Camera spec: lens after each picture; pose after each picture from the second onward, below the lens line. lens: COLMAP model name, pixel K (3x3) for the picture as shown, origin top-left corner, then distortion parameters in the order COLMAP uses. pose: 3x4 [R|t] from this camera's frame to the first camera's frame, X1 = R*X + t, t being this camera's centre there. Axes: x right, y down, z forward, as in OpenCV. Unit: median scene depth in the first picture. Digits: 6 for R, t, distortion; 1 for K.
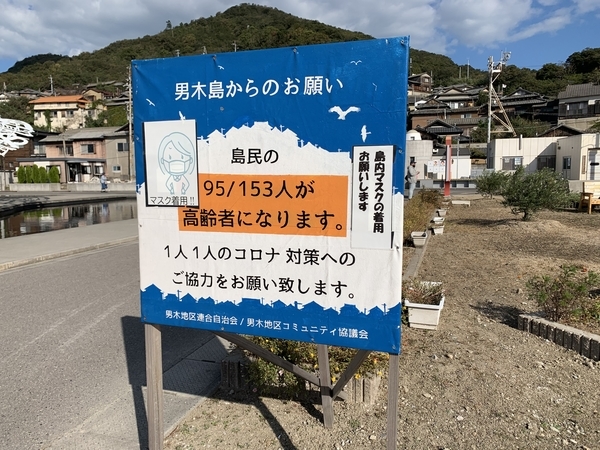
lens RADIAL K [[458.4, 0, 299.8], [0, 458.4, 225.1], [0, 0, 1]] dist [0.008875, -0.004069]
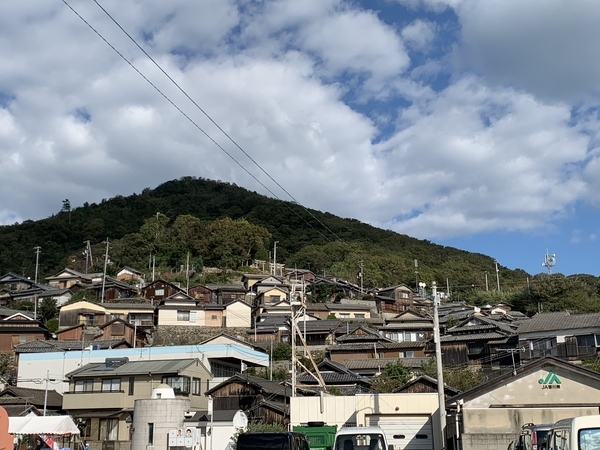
lens RADIAL K [[768.6, 0, 299.3], [0, 768.6, 224.8], [0, 0, 1]] dist [0.135275, 0.000000]
pose [[0.999911, 0.010314, 0.008430, 0.189663], [-0.006404, 0.927128, -0.374689, 0.005557], [-0.011681, 0.374602, 0.927112, -0.088834]]
